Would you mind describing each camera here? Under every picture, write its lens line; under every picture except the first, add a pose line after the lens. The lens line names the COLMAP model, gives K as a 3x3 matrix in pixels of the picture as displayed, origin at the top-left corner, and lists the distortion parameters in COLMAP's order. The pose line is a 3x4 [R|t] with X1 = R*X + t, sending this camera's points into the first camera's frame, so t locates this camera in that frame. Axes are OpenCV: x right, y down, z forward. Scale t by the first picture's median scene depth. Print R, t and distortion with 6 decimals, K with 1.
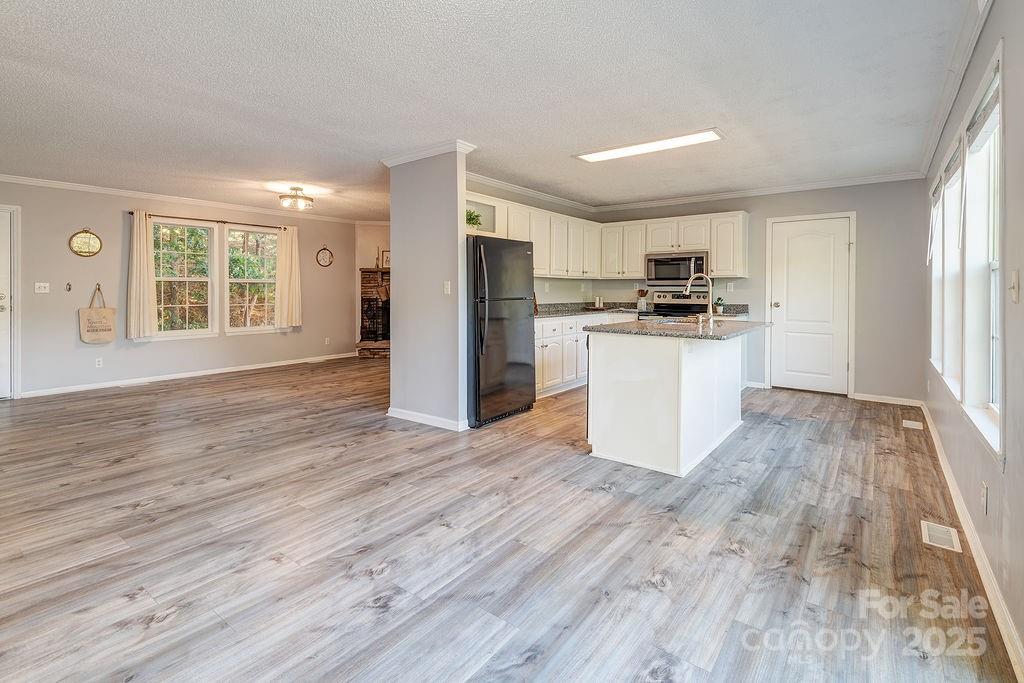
lens RADIAL K [[484.8, 0, 506.1], [0, 484.8, 286.3], [0, 0, 1]] dist [0.018143, -0.010157]
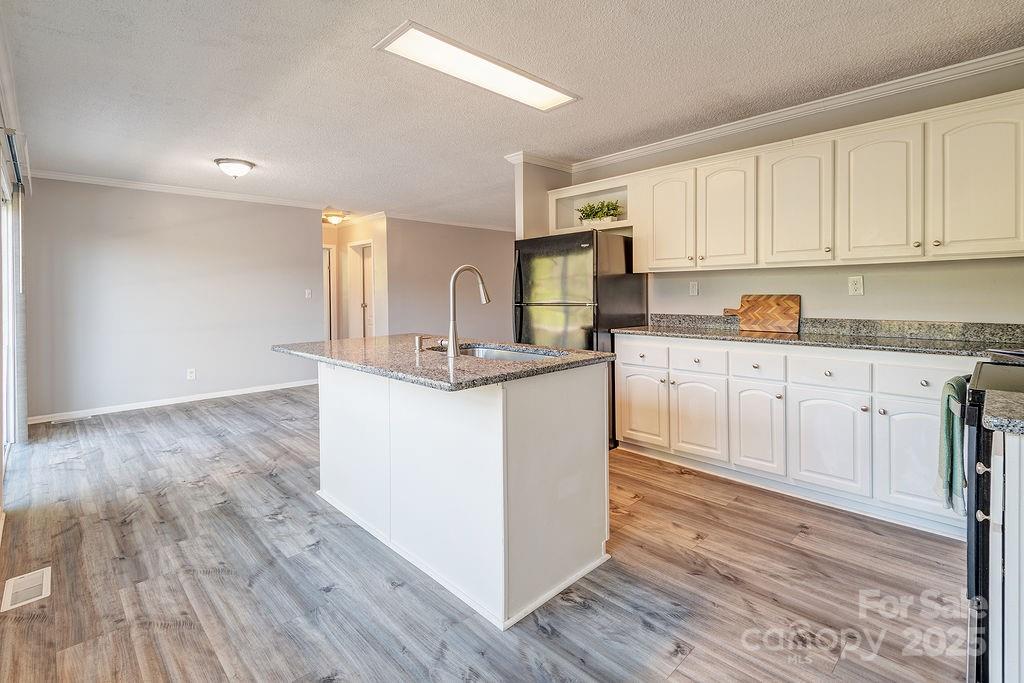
lens RADIAL K [[484.8, 0, 523.9], [0, 484.8, 293.1], [0, 0, 1]] dist [0.018143, -0.010157]
pose [[-0.136319, 0.006523, -0.990643, 0.834793], [0.018553, 0.999820, 0.004030, 0.001982], [0.990491, -0.017830, -0.136416, 1.026365]]
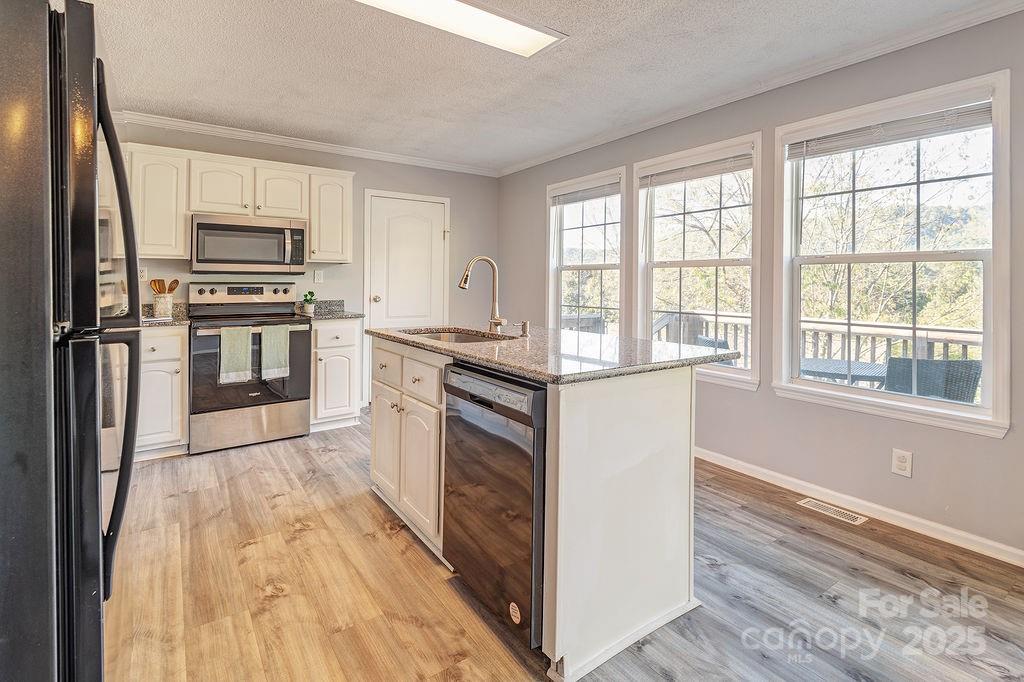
lens RADIAL K [[484.8, 0, 519.6], [0, 484.8, 276.7], [0, 0, 1]] dist [0.018143, -0.010157]
pose [[0.293456, 0.010341, 0.955917, -0.173647], [-0.009313, 0.999925, -0.007957, 0.006745], [-0.955927, -0.006568, 0.293530, 0.690561]]
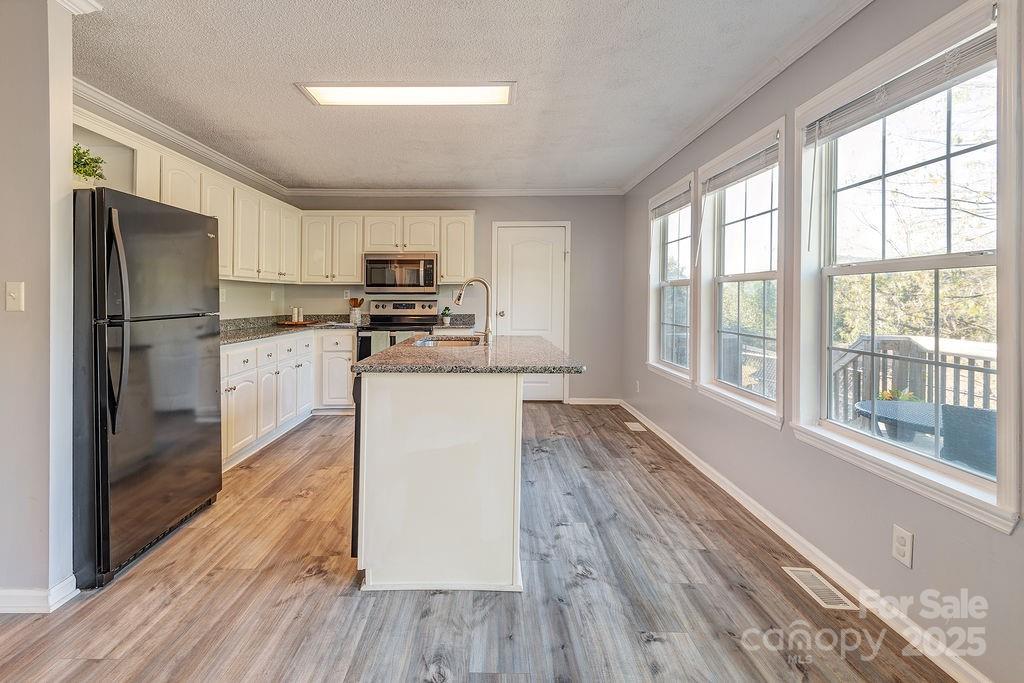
lens RADIAL K [[484.8, 0, 487.0], [0, 484.8, 292.8], [0, 0, 1]] dist [0.018143, -0.010157]
pose [[0.798063, 0.004344, 0.602558, -0.041675], [-0.001176, 0.999983, -0.005652, 0.002965], [-0.602572, 0.003802, 0.798055, 0.343262]]
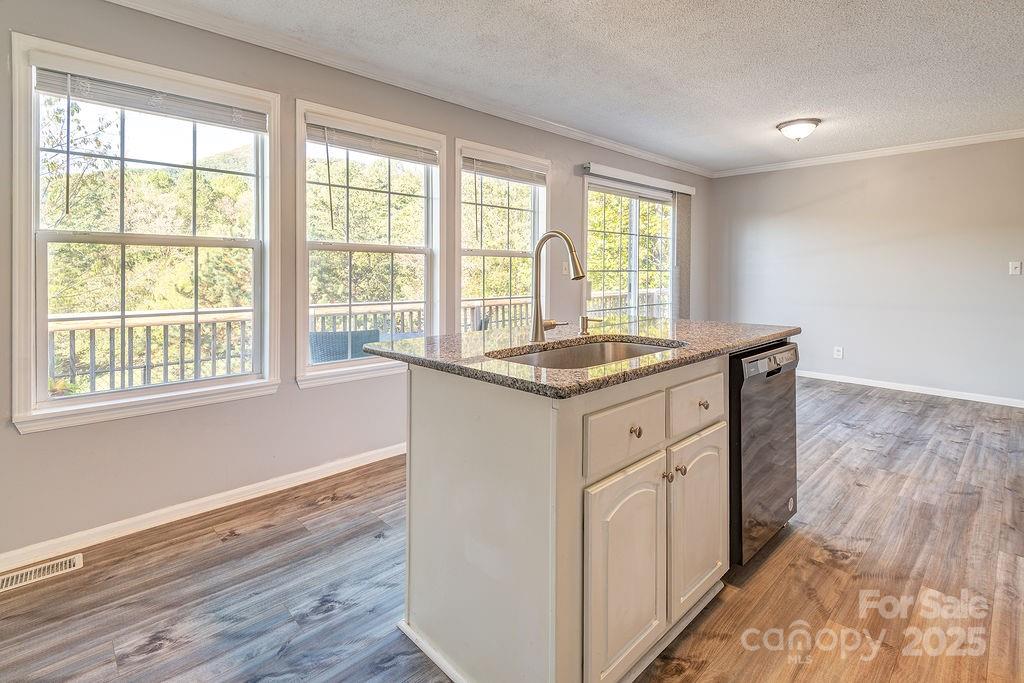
lens RADIAL K [[484.8, 0, 505.2], [0, 484.8, 281.8], [0, 0, 1]] dist [0.018143, -0.010157]
pose [[-0.987030, -0.008170, 0.160330, 0.333774], [-0.005723, 0.999860, 0.015717, 0.011961], [-0.160436, 0.014595, -0.986938, 1.284858]]
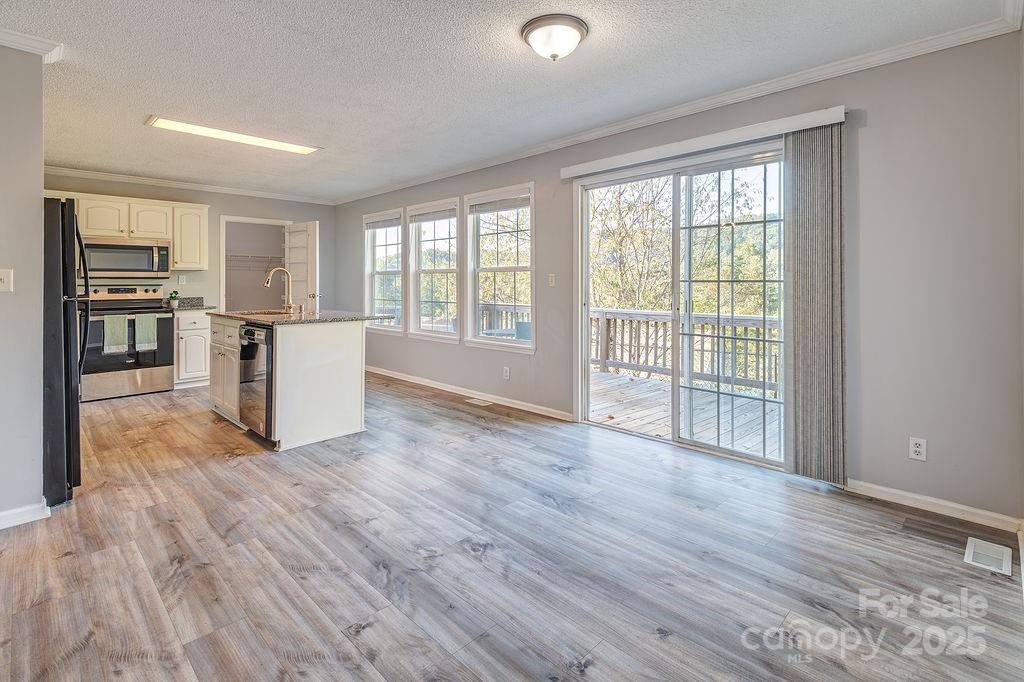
lens RADIAL K [[484.8, 0, 515.4], [0, 484.8, 281.7], [0, 0, 1]] dist [0.018143, -0.010157]
pose [[0.123677, 0.000156, 0.992322, -0.558658], [-0.005624, 0.999984, 0.000543, 0.001210], [-0.992307, -0.005648, 0.123676, 0.304541]]
